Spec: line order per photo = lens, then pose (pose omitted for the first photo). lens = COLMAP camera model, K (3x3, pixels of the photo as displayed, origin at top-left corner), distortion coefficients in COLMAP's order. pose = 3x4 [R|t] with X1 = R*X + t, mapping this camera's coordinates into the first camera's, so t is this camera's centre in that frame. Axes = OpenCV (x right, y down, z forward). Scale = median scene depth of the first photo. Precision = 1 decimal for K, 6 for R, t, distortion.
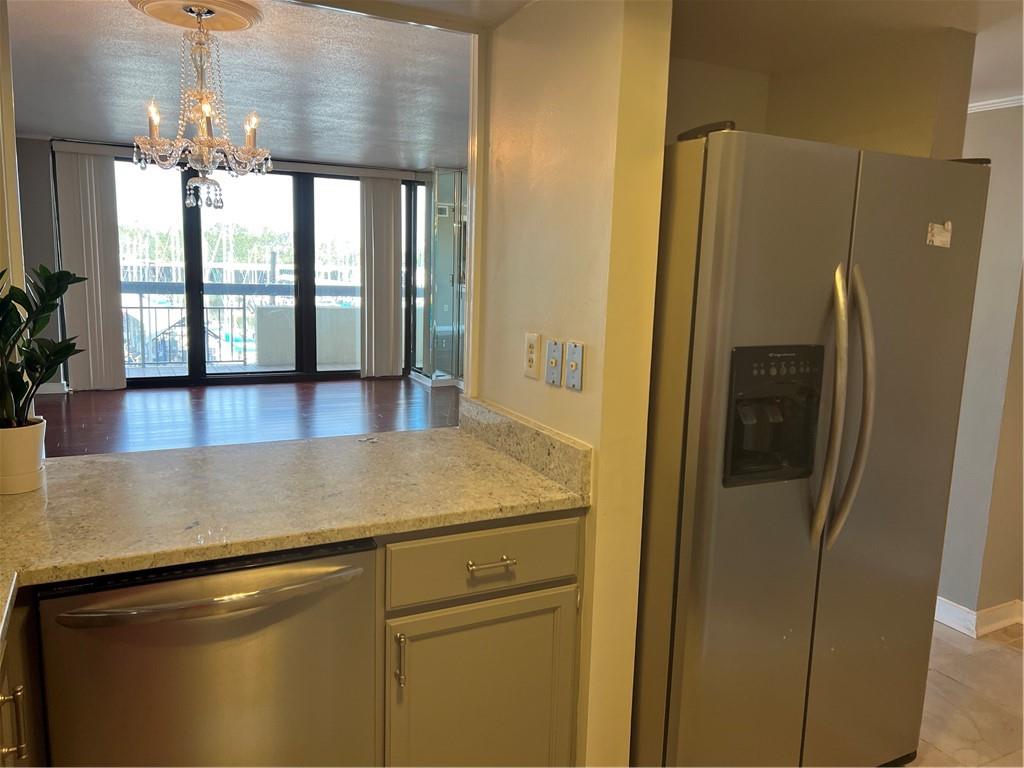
lens RADIAL K [[768.3, 0, 512.0], [0, 768.3, 384.0], [0, 0, 1]] dist [0.068866, -0.001725]
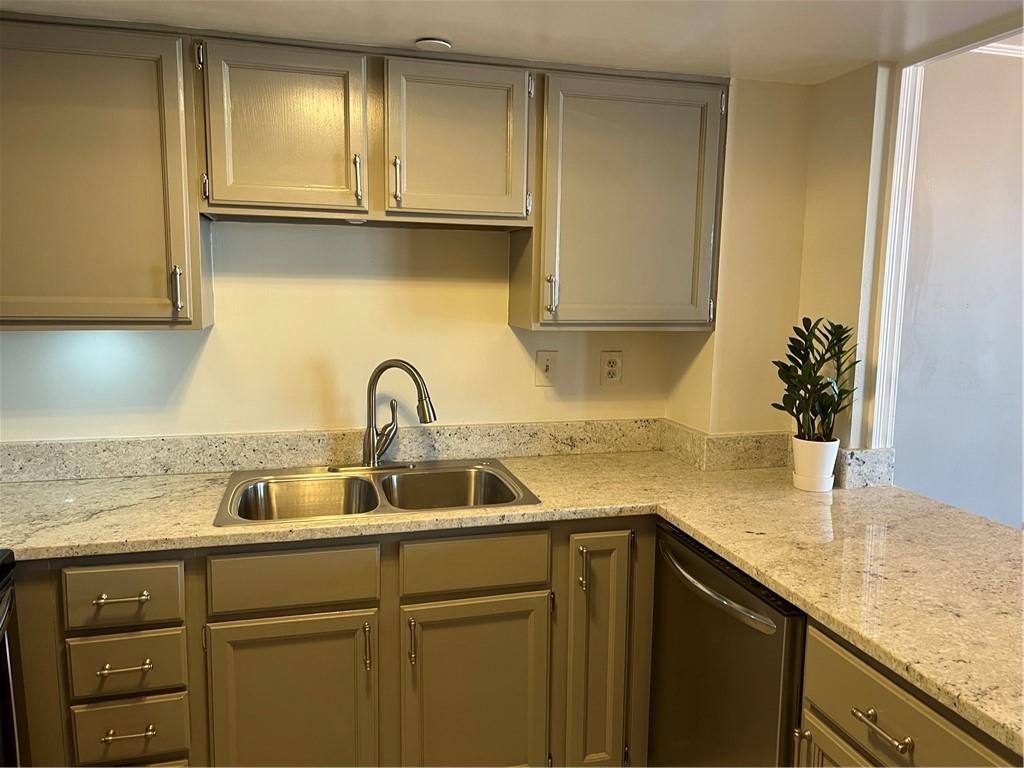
lens RADIAL K [[768.3, 0, 512.0], [0, 768.3, 384.0], [0, 0, 1]] dist [0.068866, -0.001725]
pose [[-0.217885, 0.101328, -0.970700, 0.781618], [-0.152943, 0.978763, 0.136500, -0.147501], [0.963916, 0.178203, -0.197760, 0.760492]]
